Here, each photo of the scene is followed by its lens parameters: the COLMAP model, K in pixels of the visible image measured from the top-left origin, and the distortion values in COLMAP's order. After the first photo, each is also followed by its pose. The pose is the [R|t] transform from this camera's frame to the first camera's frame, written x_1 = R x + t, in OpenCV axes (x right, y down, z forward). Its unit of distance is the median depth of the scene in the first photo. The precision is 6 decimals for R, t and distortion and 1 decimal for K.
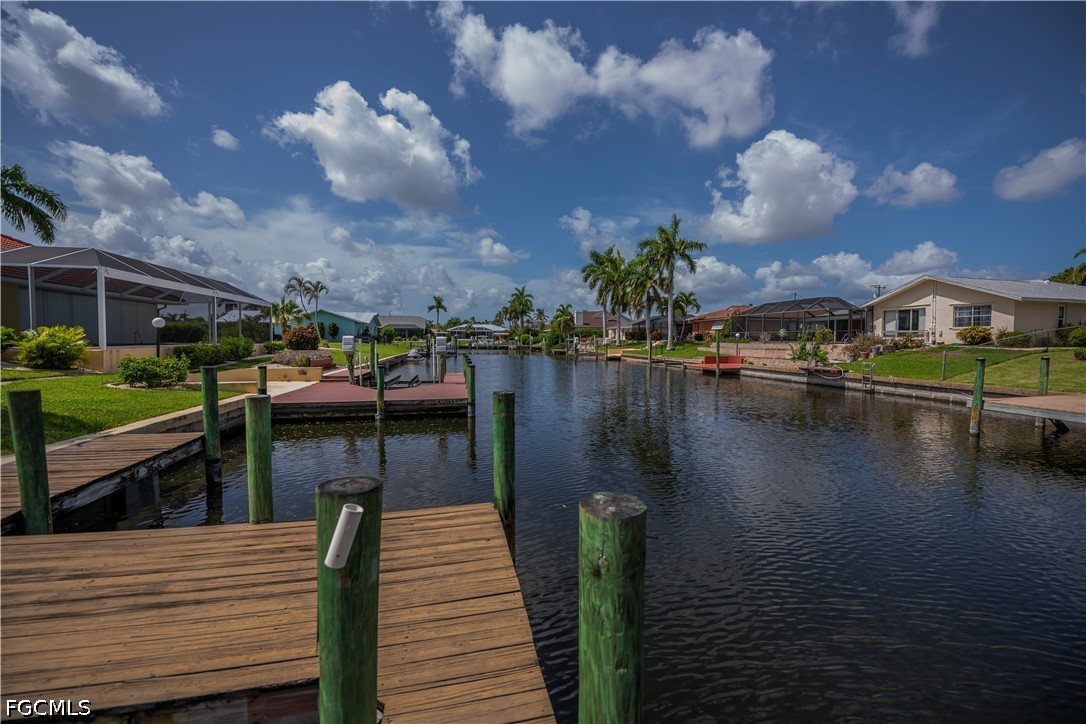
lens RADIAL K [[431.1, 0, 552.1], [0, 431.1, 357.4], [0, 0, 1]] dist [-0.002607, -0.000135]
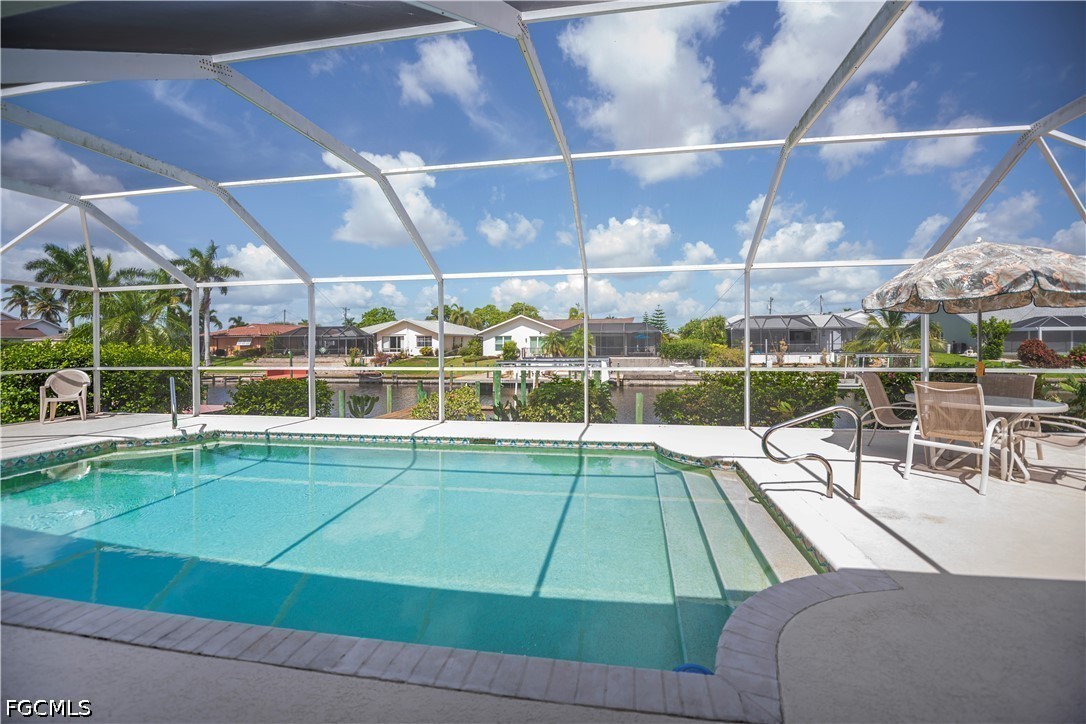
lens RADIAL K [[439.5, 0, 570.9], [0, 439.5, 346.3], [0, 0, 1]] dist [-0.019011, -0.000137]
pose [[0.383347, -0.011173, 0.923537, -0.450063], [0.047364, 0.998849, -0.007575, -0.019199], [-0.922389, 0.046646, 0.383435, -0.280998]]
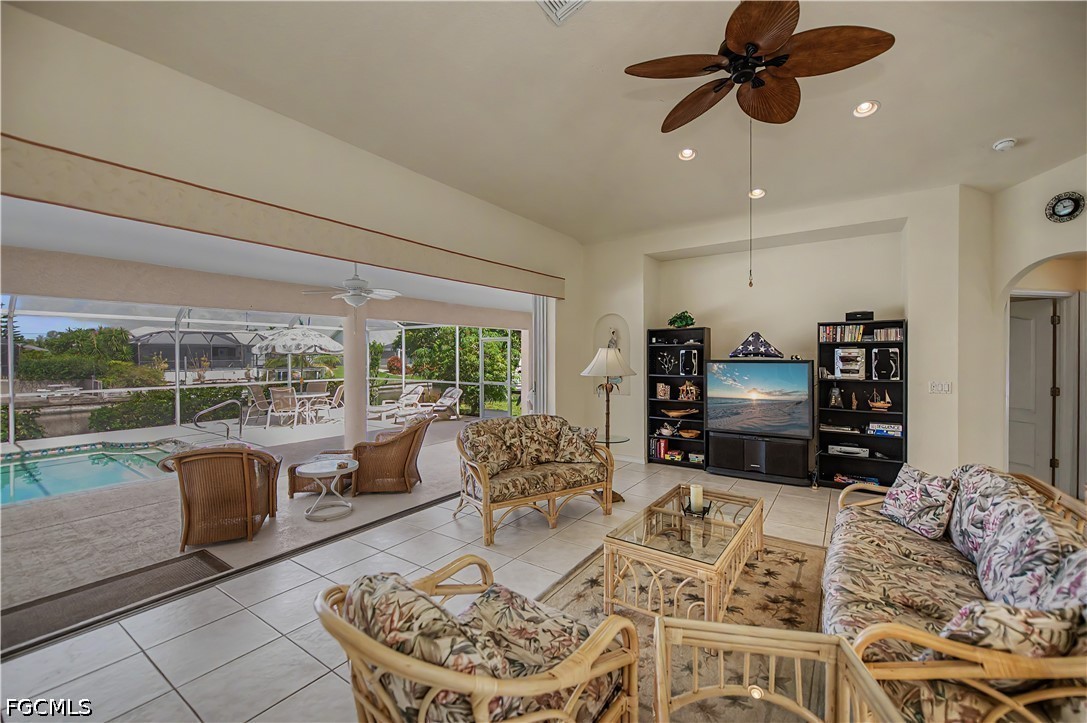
lens RADIAL K [[442.3, 0, 547.0], [0, 442.3, 355.0], [0, 0, 1]] dist [-0.000961, -0.000239]
pose [[-0.657117, -0.004062, 0.753778, -0.634499], [0.031445, 0.998967, 0.032796, -0.030788], [-0.753133, 0.045253, -0.656310, -0.270811]]
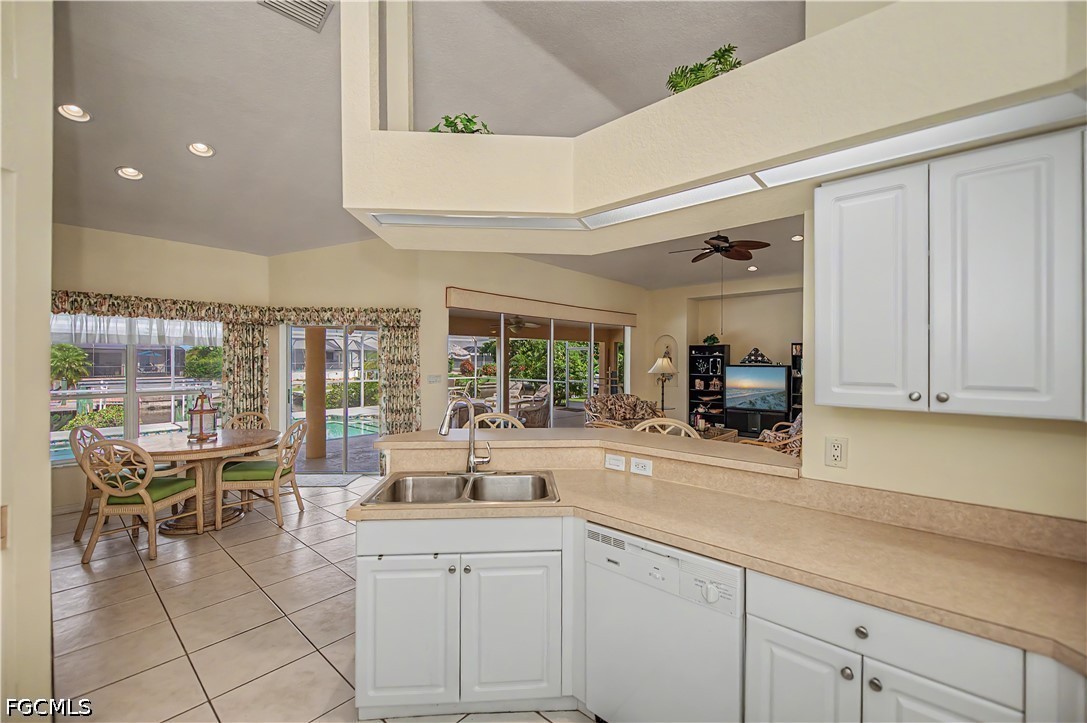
lens RADIAL K [[446.7, 0, 546.6], [0, 446.7, 360.3], [0, 0, 1]] dist [0.000302, -0.000101]
pose [[-0.560075, -0.009129, 0.828392, -0.713232], [0.029922, 0.999064, 0.031240, -0.036109], [-0.827902, 0.042284, -0.559277, -0.182180]]
